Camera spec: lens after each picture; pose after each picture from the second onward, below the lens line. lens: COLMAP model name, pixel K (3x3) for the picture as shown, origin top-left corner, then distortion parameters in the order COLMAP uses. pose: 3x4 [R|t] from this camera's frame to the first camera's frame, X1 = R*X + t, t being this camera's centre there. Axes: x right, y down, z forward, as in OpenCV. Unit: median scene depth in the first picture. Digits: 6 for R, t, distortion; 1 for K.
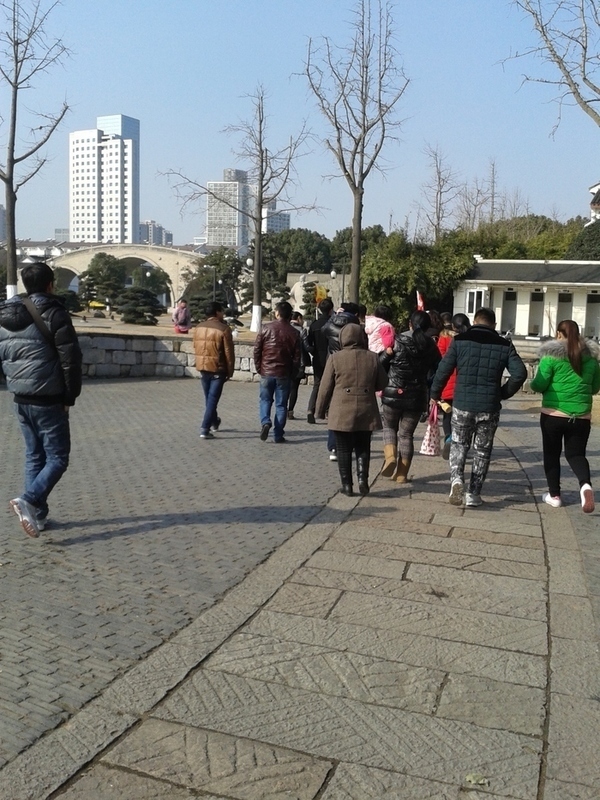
lens RADIAL K [[804.9, 0, 304.6], [0, 804.9, 401.4], [0, 0, 1]] dist [0.102618, 0.005455]
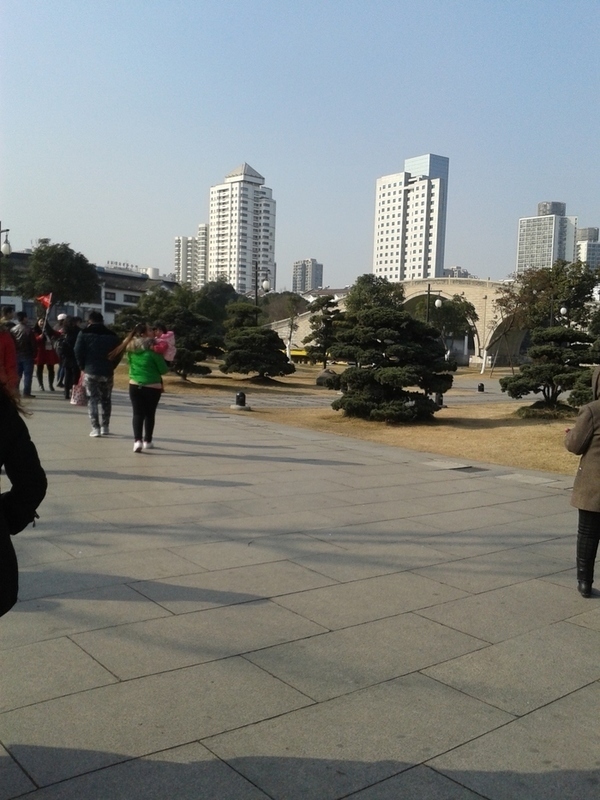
lens RADIAL K [[804.9, 0, 304.6], [0, 804.9, 401.4], [0, 0, 1]] dist [0.102618, 0.005455]
pose [[0.932813, 0.008569, -0.360258, -0.060957], [-0.028473, 0.998344, -0.049978, -0.045592], [0.359234, 0.056877, 0.931513, 0.360913]]
